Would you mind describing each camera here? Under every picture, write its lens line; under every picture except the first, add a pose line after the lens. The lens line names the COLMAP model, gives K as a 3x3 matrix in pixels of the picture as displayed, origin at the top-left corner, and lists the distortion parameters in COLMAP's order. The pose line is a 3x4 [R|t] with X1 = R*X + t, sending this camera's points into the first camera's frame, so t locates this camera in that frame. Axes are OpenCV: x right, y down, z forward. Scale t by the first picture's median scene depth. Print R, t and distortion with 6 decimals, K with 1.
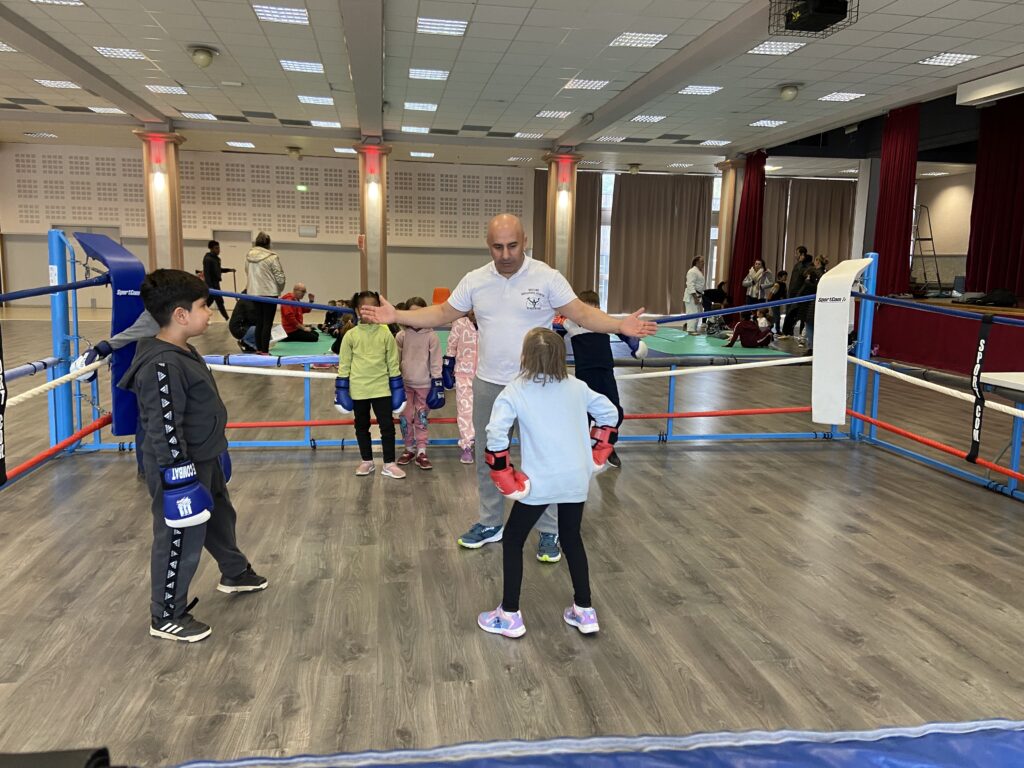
lens RADIAL K [[771.9, 0, 510.4], [0, 771.9, 379.7], [0, 0, 1]] dist [0.115693, -0.153167]
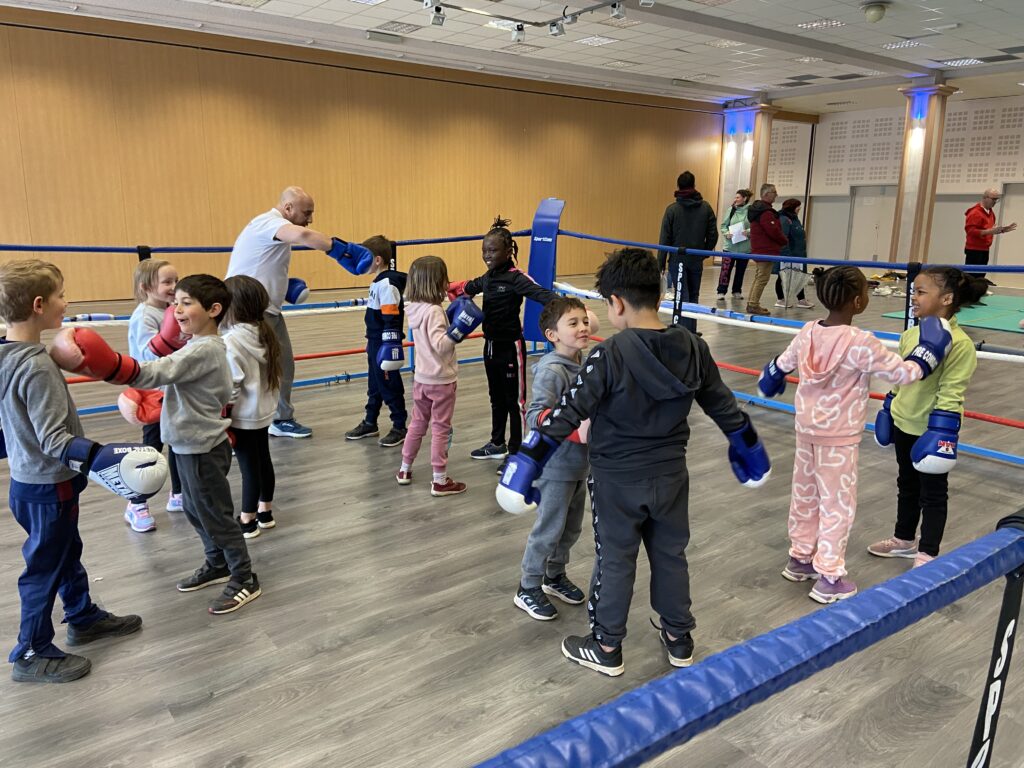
lens RADIAL K [[771.2, 0, 512.0], [0, 771.2, 384.0], [0, 0, 1]] dist [0.118550, -0.156169]
pose [[0.459355, 0.178495, -0.870134, 0.607750], [-0.128683, 0.982640, 0.133641, -0.033451], [0.878882, 0.050583, 0.474350, 0.243588]]
